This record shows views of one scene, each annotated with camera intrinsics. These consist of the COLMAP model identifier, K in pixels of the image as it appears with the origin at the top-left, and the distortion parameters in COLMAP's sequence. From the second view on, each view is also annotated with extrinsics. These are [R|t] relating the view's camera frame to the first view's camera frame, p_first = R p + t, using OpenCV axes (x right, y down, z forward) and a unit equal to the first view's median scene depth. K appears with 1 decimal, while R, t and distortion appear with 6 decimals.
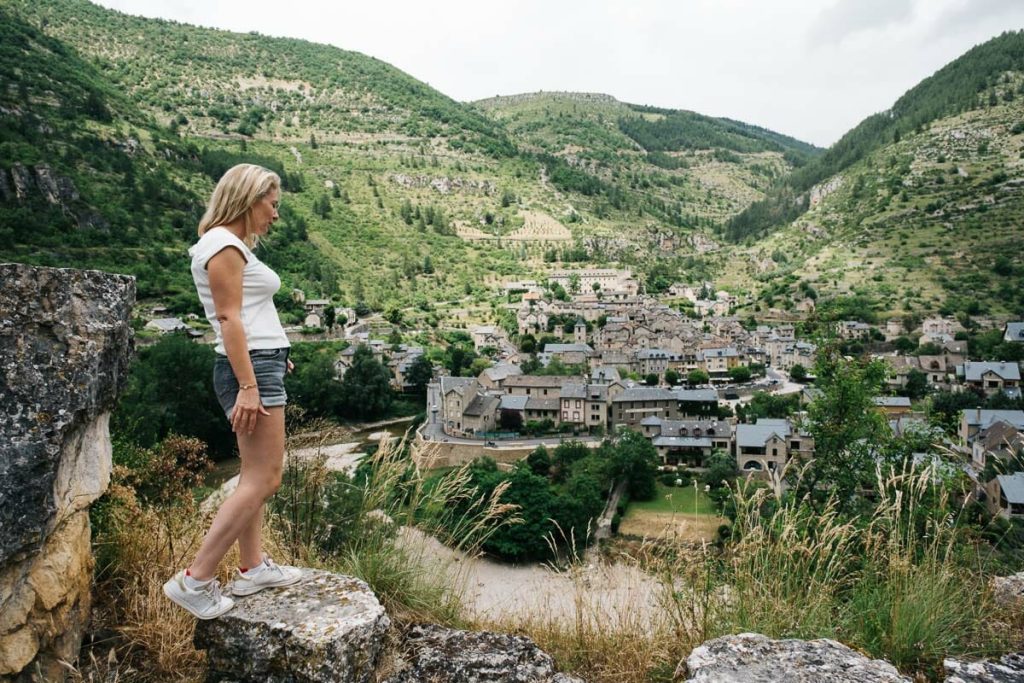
lens RADIAL K [[908.2, 0, 512.0], [0, 908.2, 340.9], [0, 0, 1]] dist [-0.006402, -0.004382]
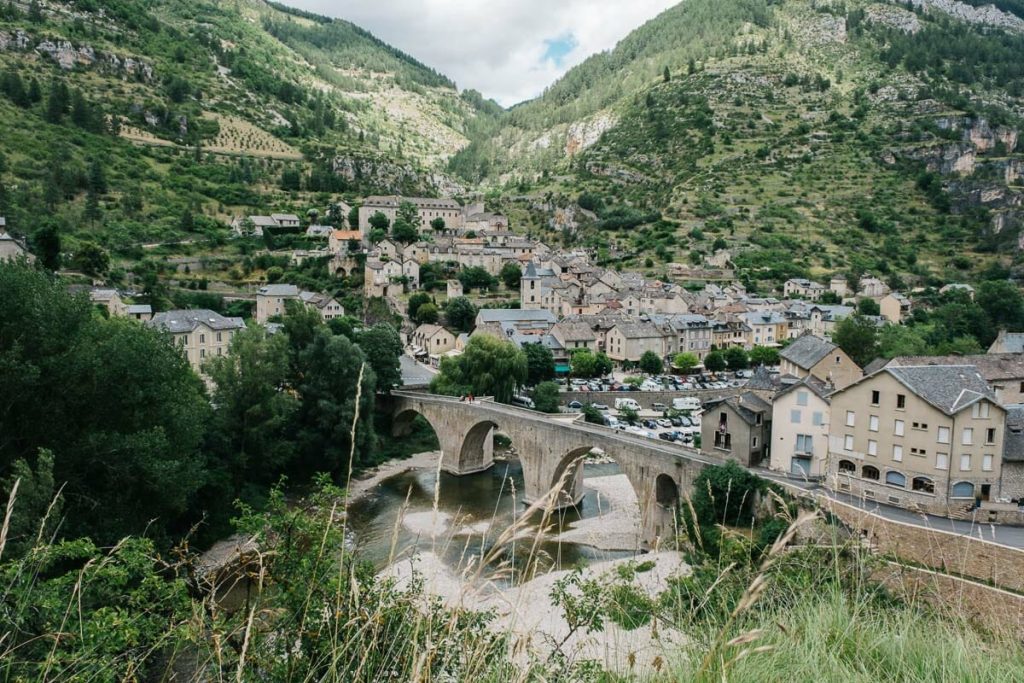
lens RADIAL K [[908.2, 0, 512.1], [0, 908.2, 342.2], [0, 0, 1]] dist [-0.006402, -0.004382]
pose [[0.809165, -0.024163, 0.587084, -0.209750], [0.015011, 0.999678, 0.020455, 0.009608], [-0.587390, -0.007739, 0.809267, 0.386983]]
